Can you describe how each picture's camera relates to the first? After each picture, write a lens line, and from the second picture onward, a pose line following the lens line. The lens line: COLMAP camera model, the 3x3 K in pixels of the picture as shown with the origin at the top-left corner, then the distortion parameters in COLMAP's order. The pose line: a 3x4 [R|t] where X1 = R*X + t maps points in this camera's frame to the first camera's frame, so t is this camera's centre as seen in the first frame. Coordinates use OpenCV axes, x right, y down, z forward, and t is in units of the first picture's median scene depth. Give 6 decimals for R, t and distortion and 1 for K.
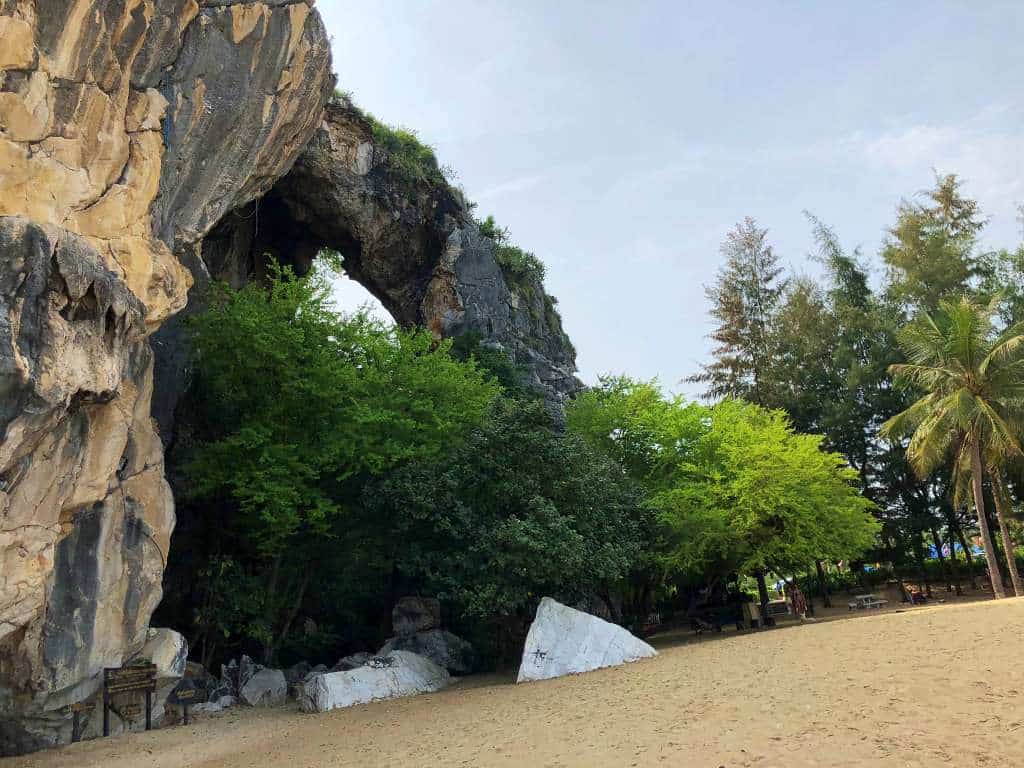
lens RADIAL K [[795.7, 0, 512.0], [0, 795.7, 384.0], [0, 0, 1]] dist [0.002454, 0.002694]
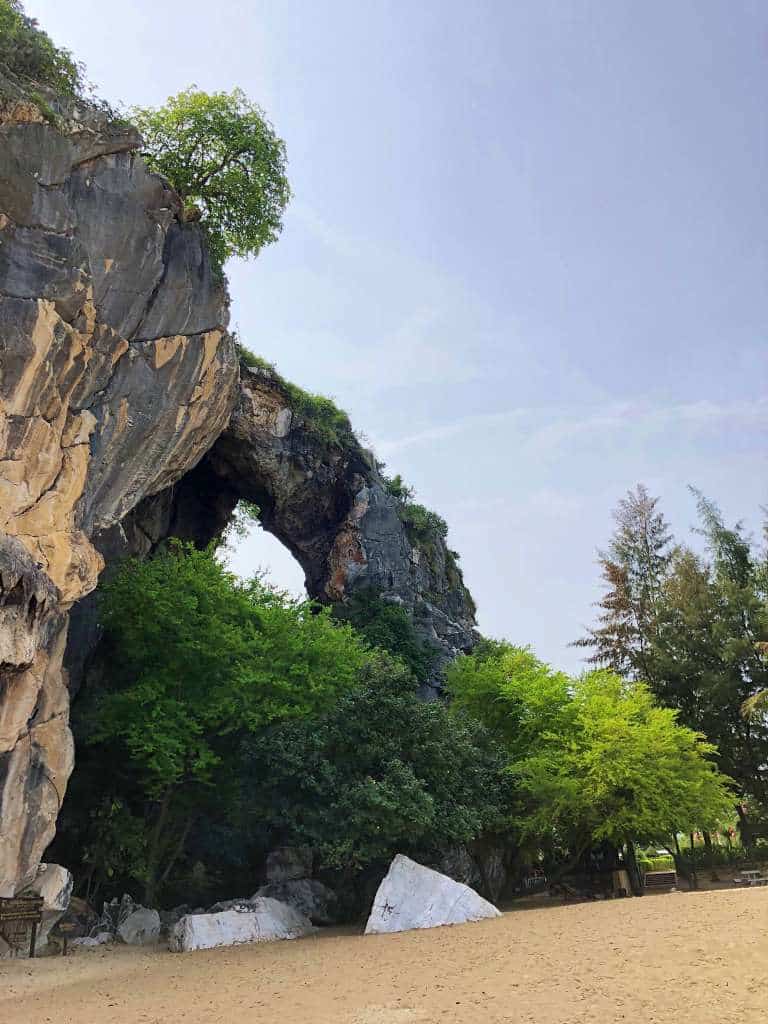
lens RADIAL K [[795.7, 0, 391.8], [0, 795.7, 516.8], [0, 0, 1]] dist [0.002454, 0.002694]
pose [[0.997802, 0.035153, -0.056173, 0.075014], [-0.042292, 0.990422, -0.131440, -0.045230], [0.051014, 0.133527, 0.989731, -0.137629]]
